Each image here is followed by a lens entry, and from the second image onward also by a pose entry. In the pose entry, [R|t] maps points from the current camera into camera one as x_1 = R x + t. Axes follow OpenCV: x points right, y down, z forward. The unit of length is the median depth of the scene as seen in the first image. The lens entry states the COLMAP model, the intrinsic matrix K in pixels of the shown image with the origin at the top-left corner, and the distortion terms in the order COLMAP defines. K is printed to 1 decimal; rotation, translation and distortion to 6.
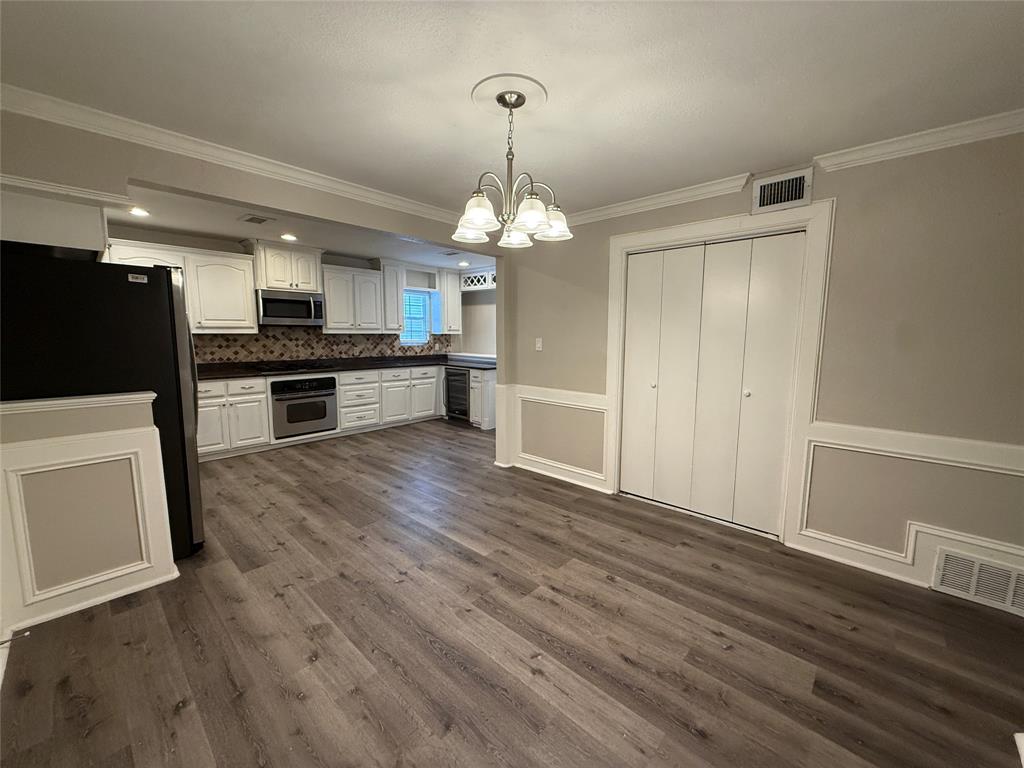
lens RADIAL K [[408.9, 0, 516.3], [0, 408.9, 381.9], [0, 0, 1]] dist [0.000120, 0.000341]
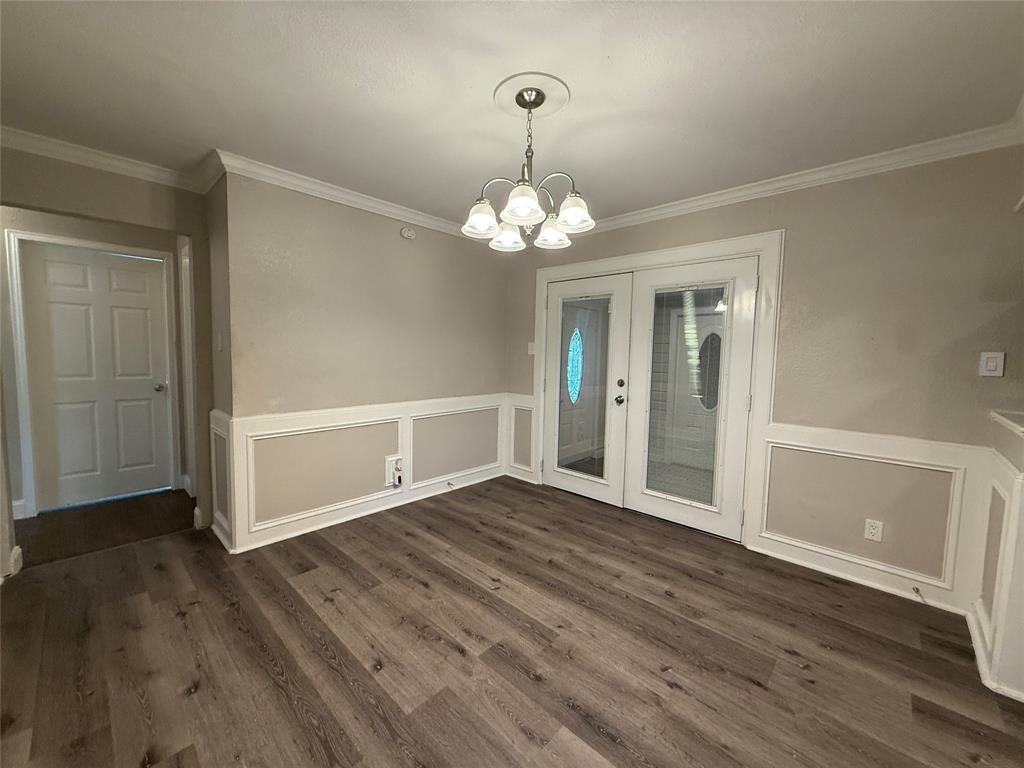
lens RADIAL K [[408.9, 0, 515.4], [0, 408.9, 383.7], [0, 0, 1]] dist [0.000120, 0.000341]
pose [[-0.999671, -0.025373, 0.003723, -0.000891], [-0.024148, 0.980212, 0.196473, -0.079672], [-0.008635, 0.196319, -0.980502, 0.815314]]
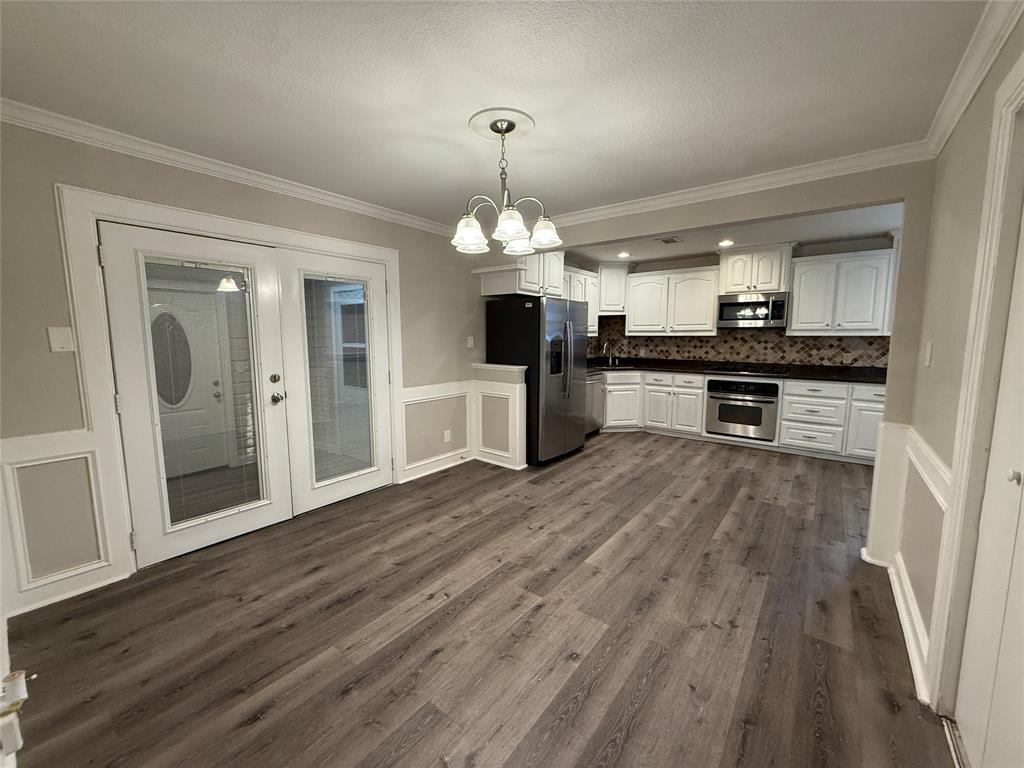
lens RADIAL K [[408.9, 0, 507.1], [0, 408.9, 382.7], [0, 0, 1]] dist [0.000120, 0.000341]
pose [[0.075429, 0.109754, -0.991093, 0.461058], [-0.119667, 0.987737, 0.100275, -0.038556], [0.989944, 0.111038, 0.087638, 0.384103]]
